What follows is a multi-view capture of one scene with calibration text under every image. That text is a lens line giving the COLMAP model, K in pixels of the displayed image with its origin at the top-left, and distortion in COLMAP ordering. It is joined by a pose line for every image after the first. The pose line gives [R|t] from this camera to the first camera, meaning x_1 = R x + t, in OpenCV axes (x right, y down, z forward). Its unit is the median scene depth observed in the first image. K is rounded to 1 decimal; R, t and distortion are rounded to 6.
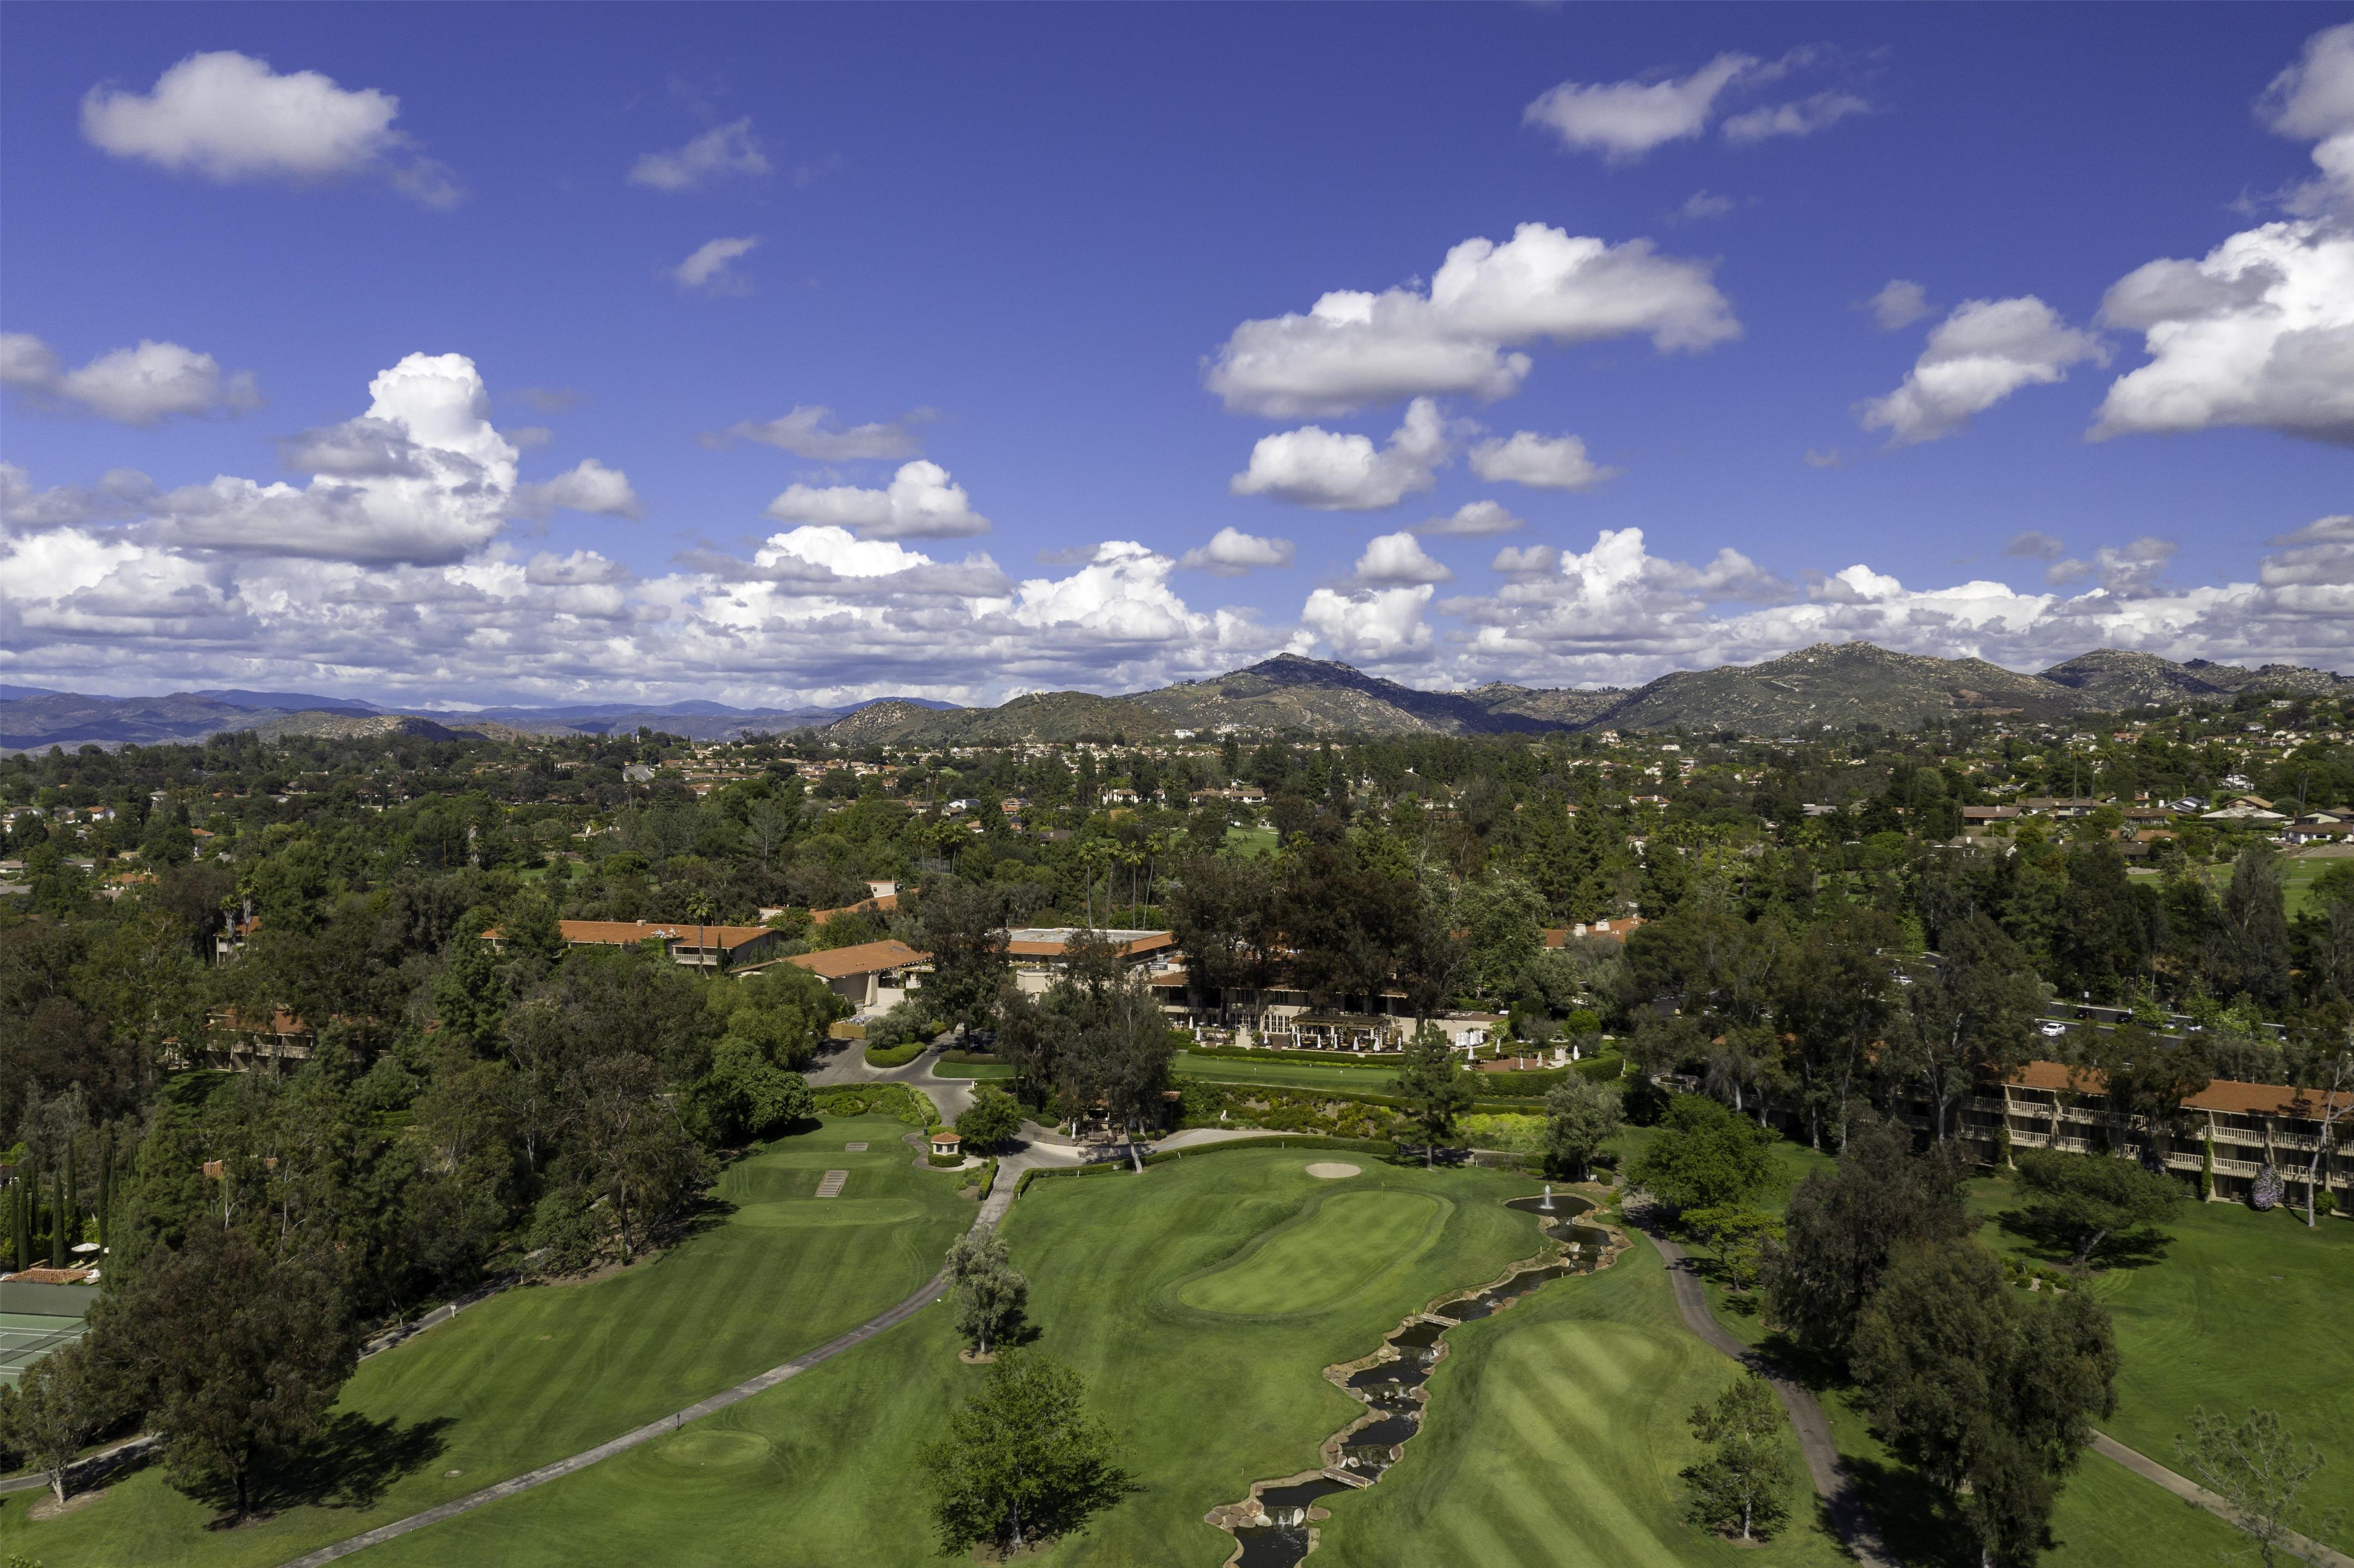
lens RADIAL K [[1817.5, 0, 1160.8], [0, 1817.5, 768.8], [0, 0, 1]] dist [-0.008161, 0.008227]
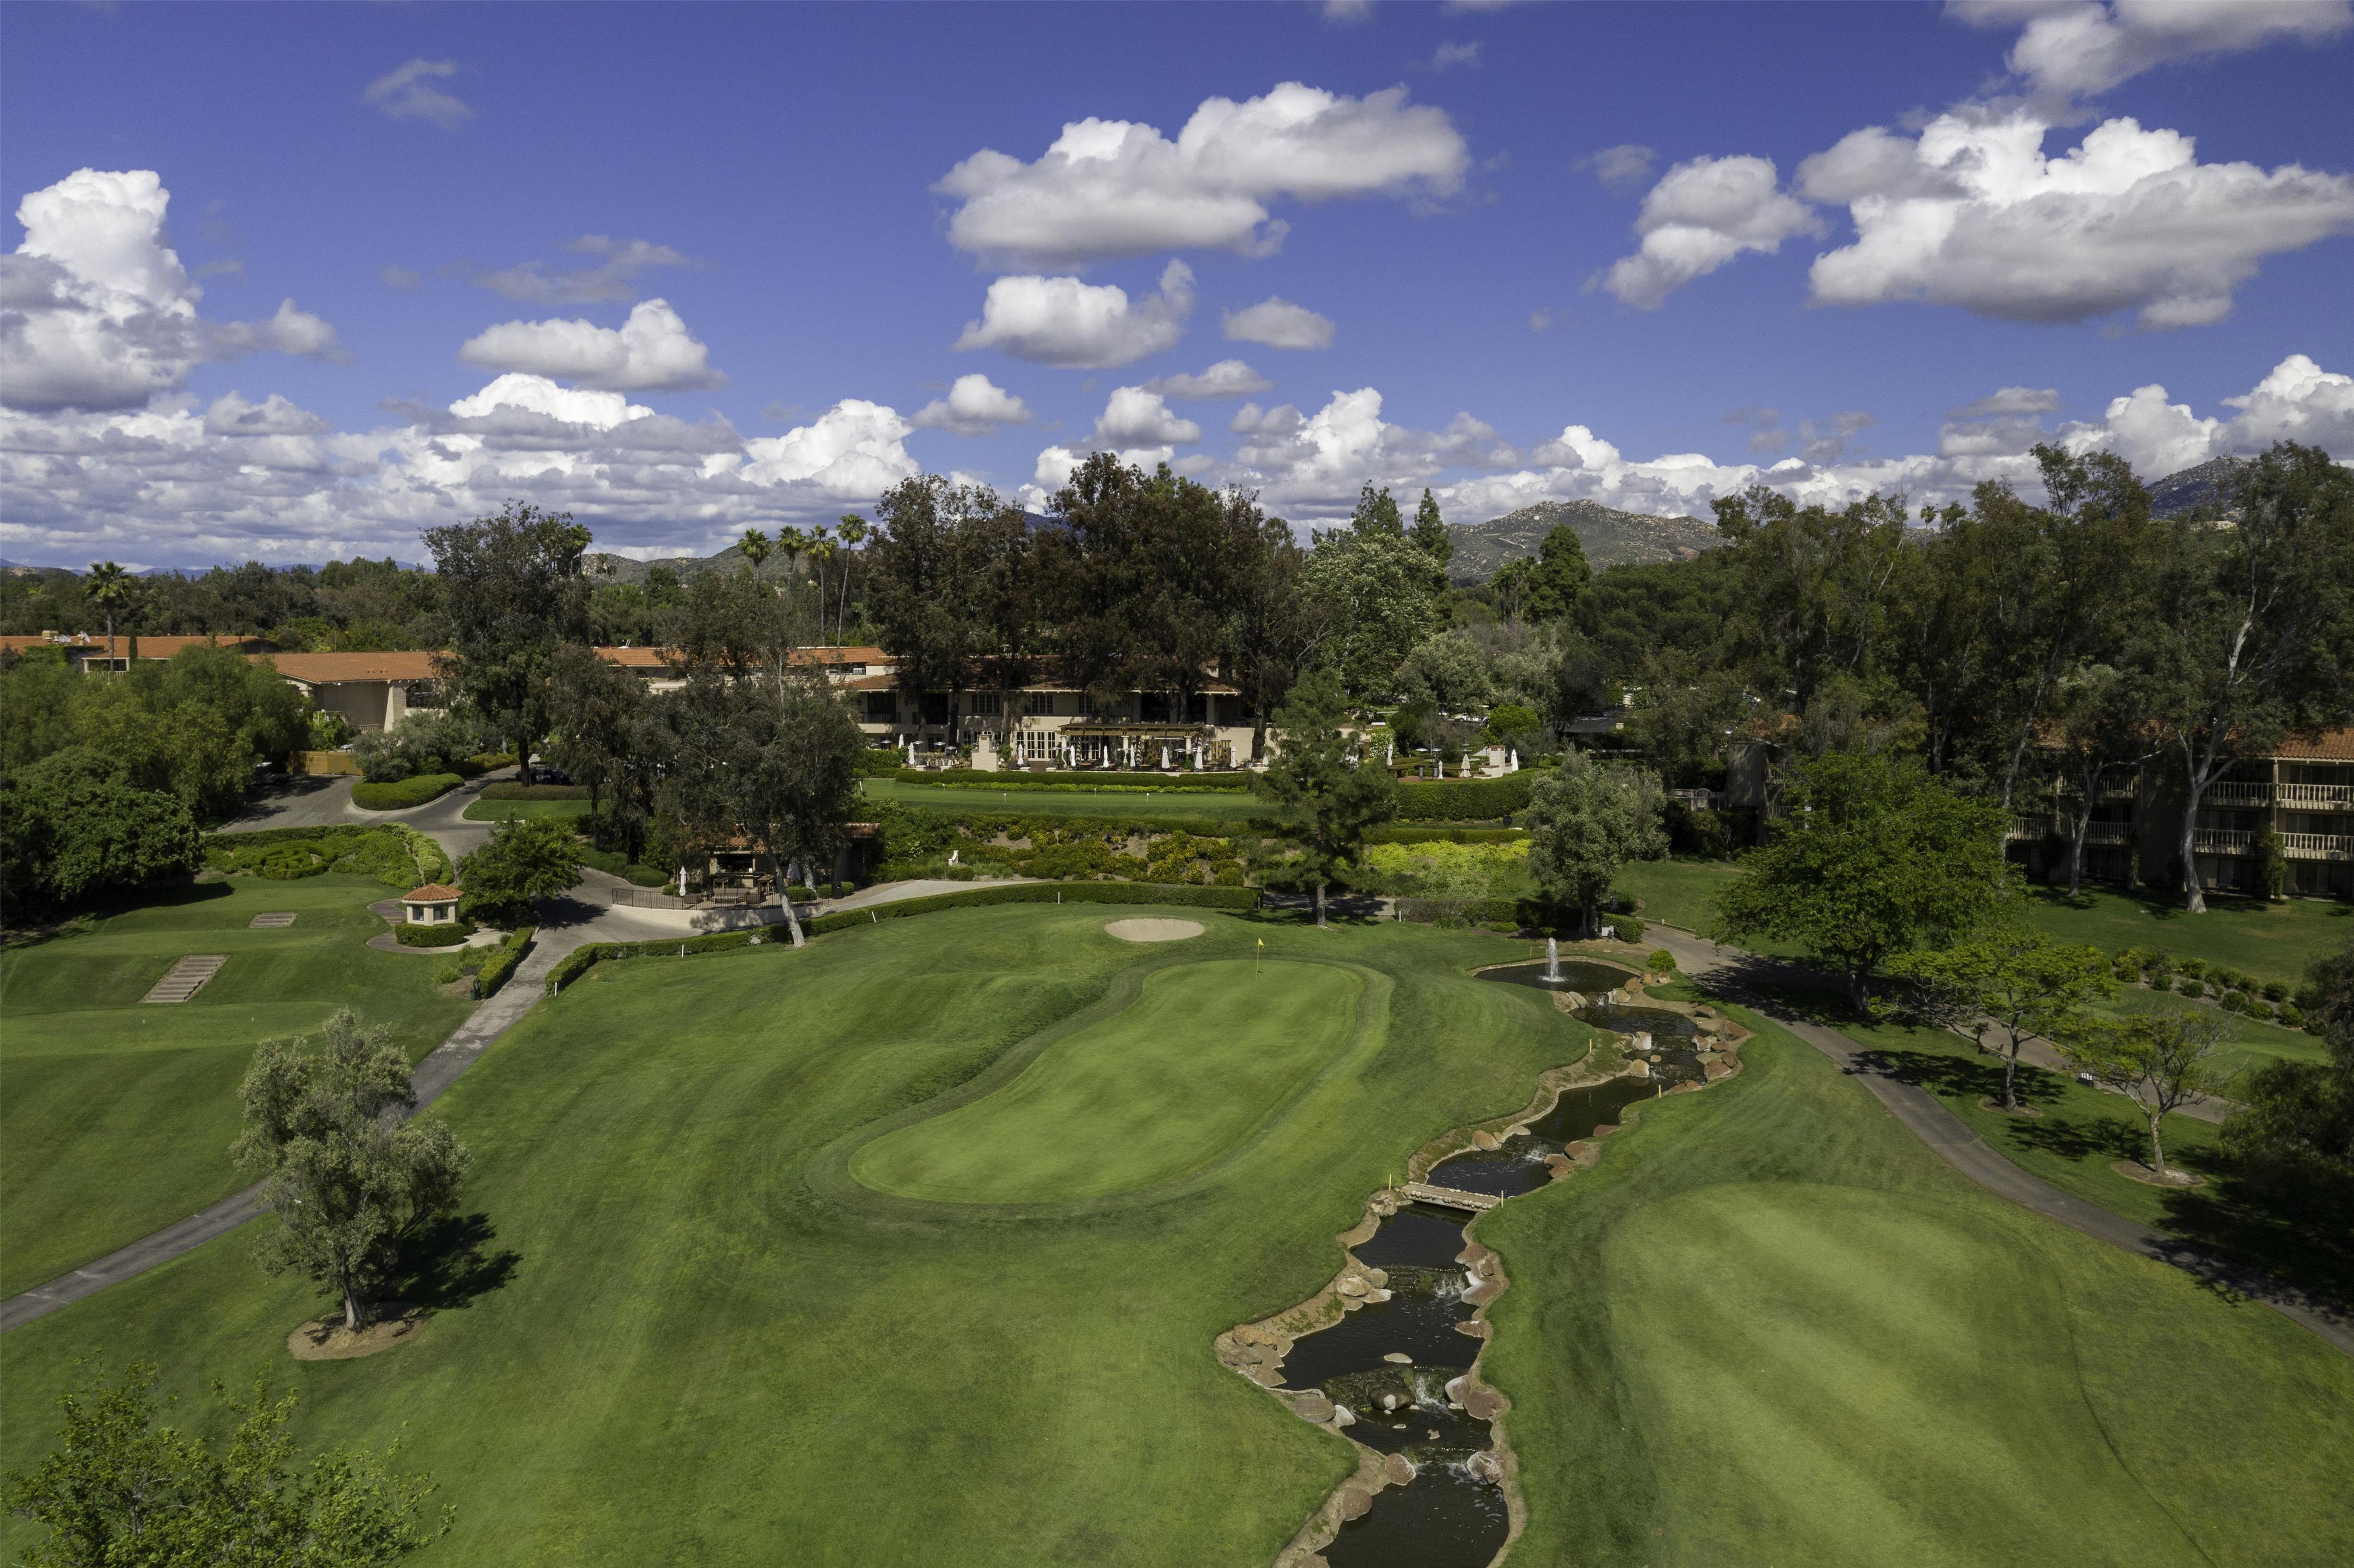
lens RADIAL K [[1817.5, 0, 1188.2], [0, 1817.5, 780.9], [0, 0, 1]] dist [-0.008161, 0.008227]
pose [[0.986723, -0.008341, 0.162201, 0.014580], [-0.004586, 0.996851, 0.079160, 0.120712], [-0.162350, -0.078853, 0.983577, 0.419623]]
